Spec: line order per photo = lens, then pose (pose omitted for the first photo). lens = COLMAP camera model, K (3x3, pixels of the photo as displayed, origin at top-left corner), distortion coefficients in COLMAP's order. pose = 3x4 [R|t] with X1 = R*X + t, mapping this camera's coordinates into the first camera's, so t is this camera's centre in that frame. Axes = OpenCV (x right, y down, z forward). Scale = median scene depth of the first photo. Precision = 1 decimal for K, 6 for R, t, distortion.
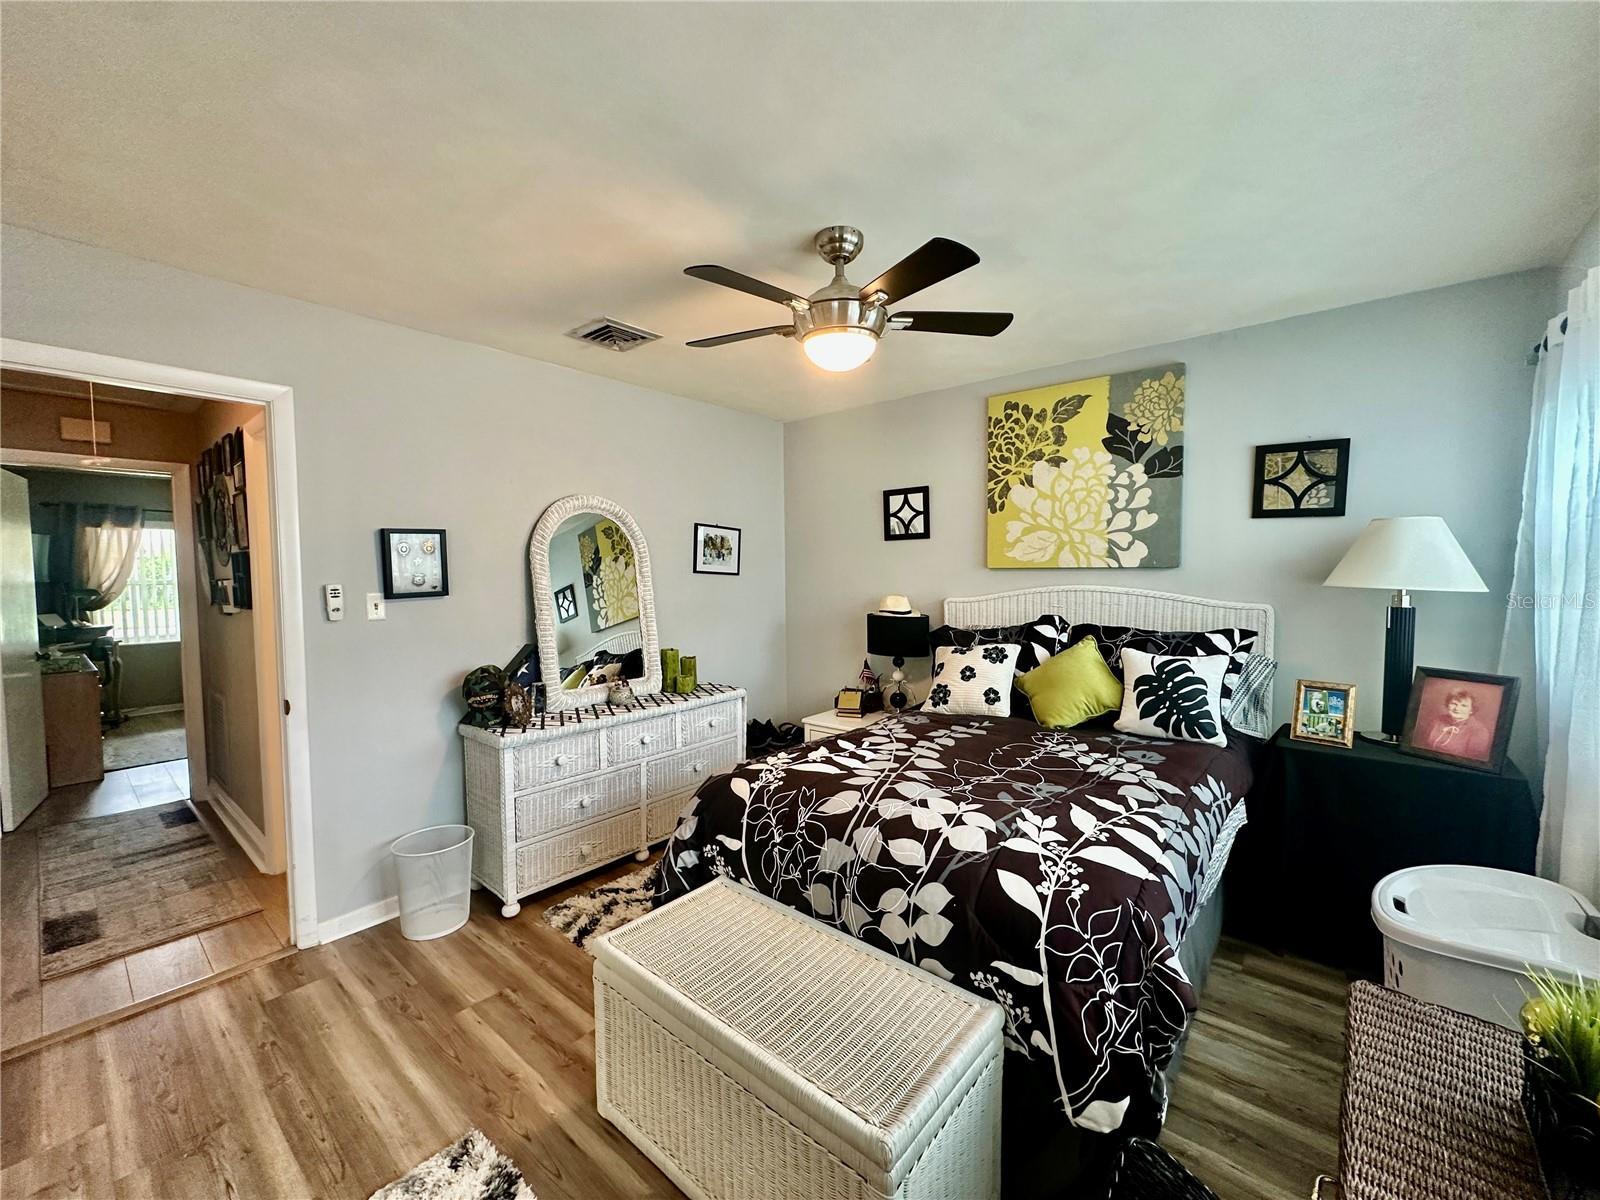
lens RADIAL K [[637.5, 0, 800.0], [0, 637.5, 600.0], [0, 0, 1]] dist [-0.006059, 0.001517]
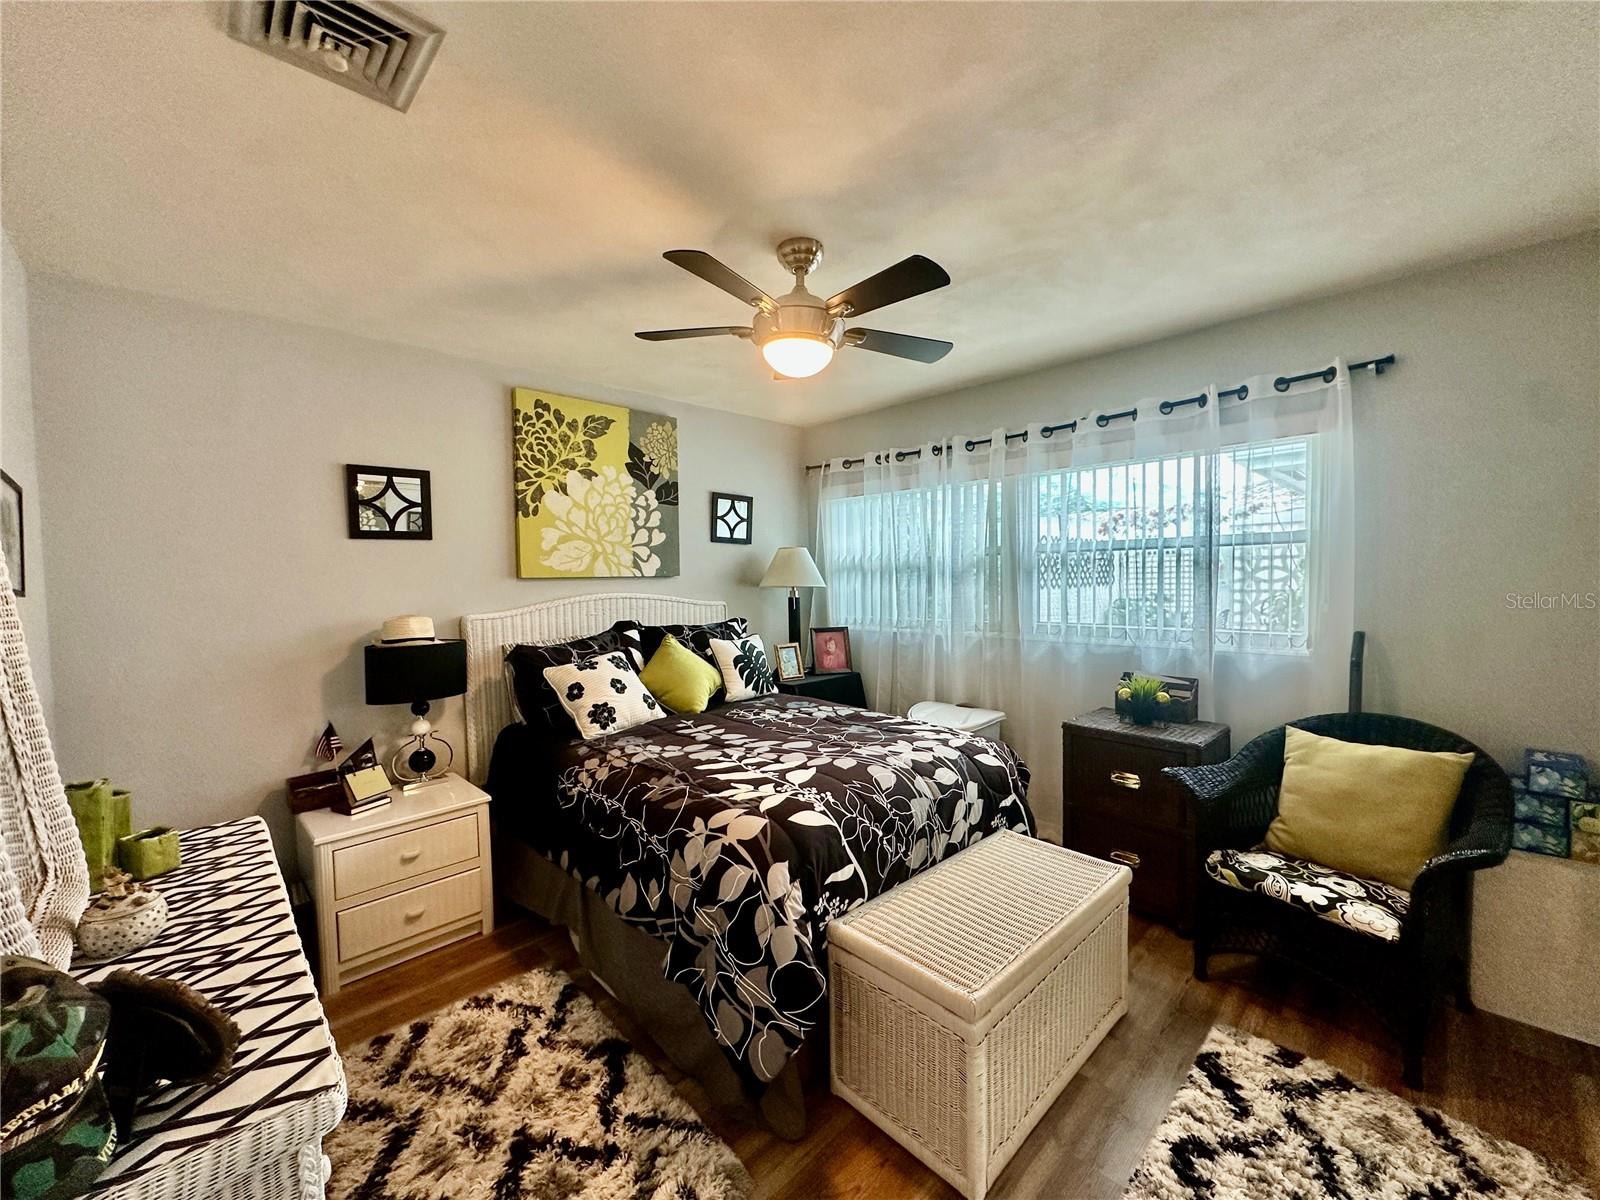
lens RADIAL K [[637.5, 0, 800.0], [0, 637.5, 600.0], [0, 0, 1]] dist [-0.006059, 0.001517]
pose [[0.095961, -0.031199, 0.994896, -0.652557], [0.065085, 0.997566, 0.025005, -0.019323], [-0.993255, 0.062354, 0.097758, 0.622820]]
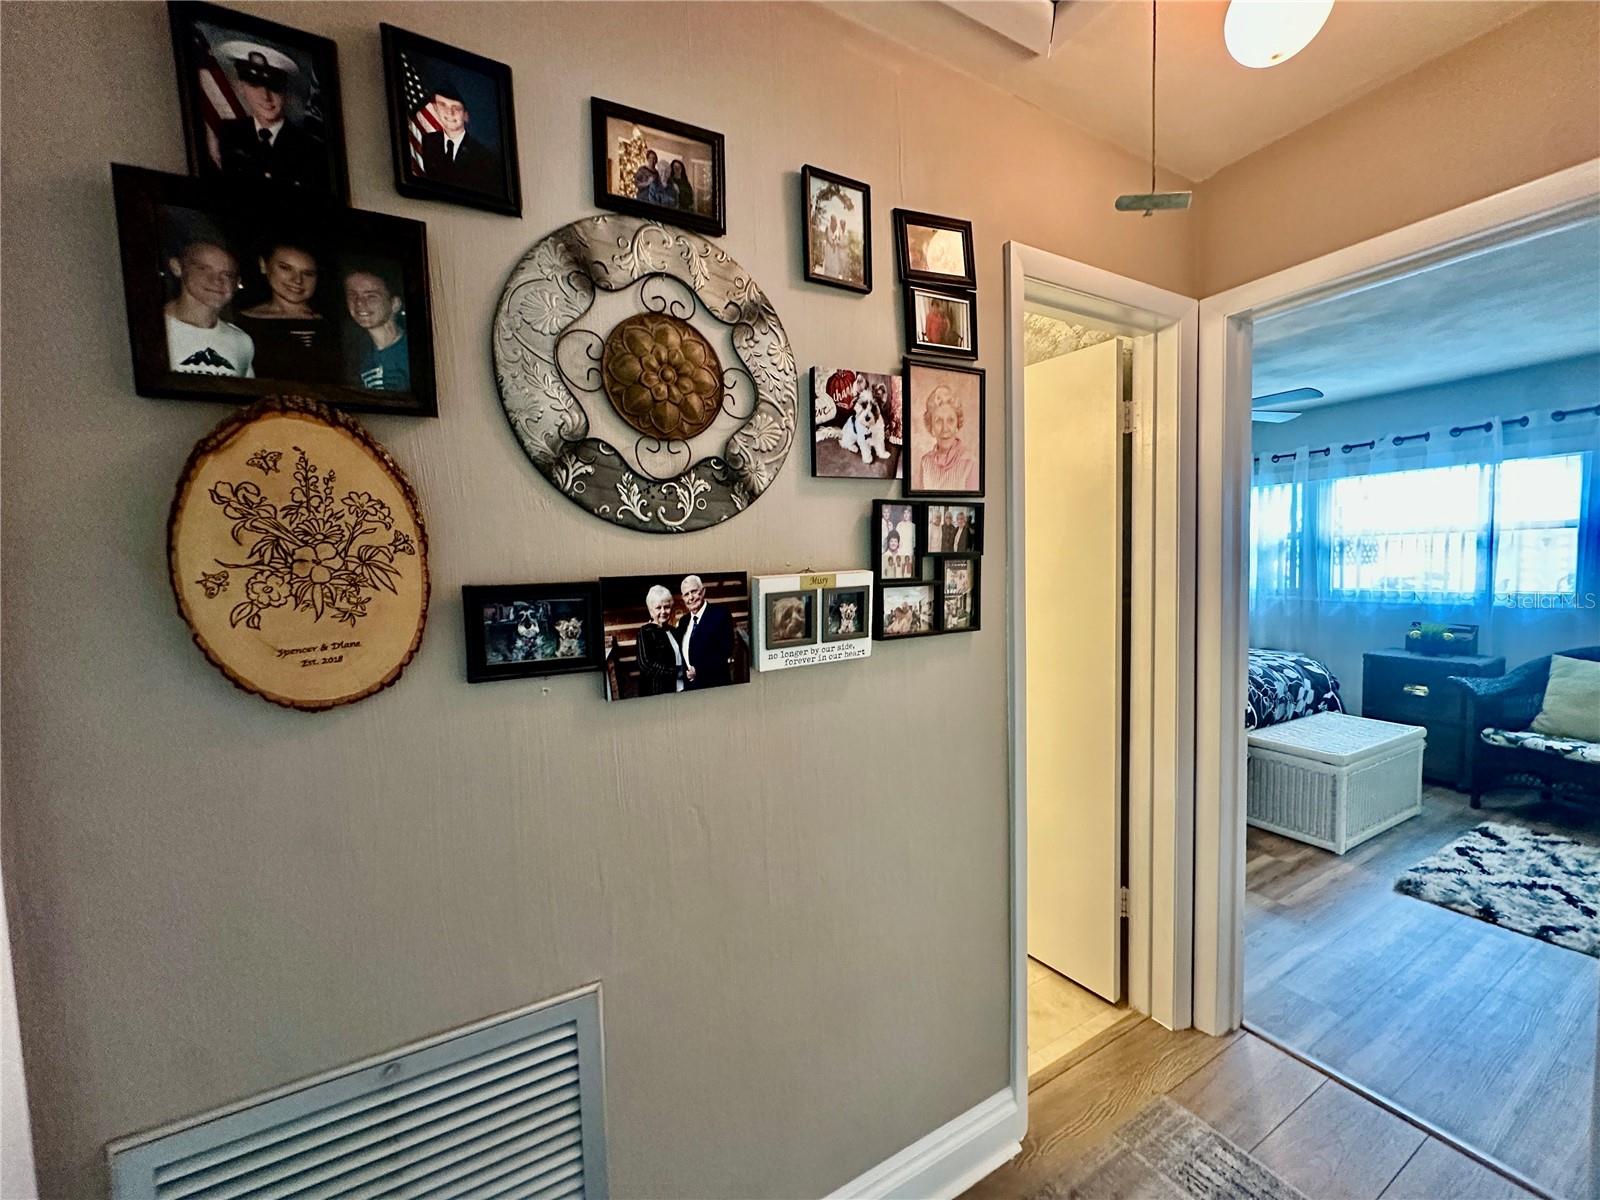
lens RADIAL K [[637.5, 0, 800.0], [0, 637.5, 600.0], [0, 0, 1]] dist [-0.006059, 0.001517]
pose [[0.349837, -0.054239, 0.935239, -1.387262], [0.067580, 0.997183, 0.032552, -0.033083], [-0.934370, 0.051815, 0.352517, 0.987447]]
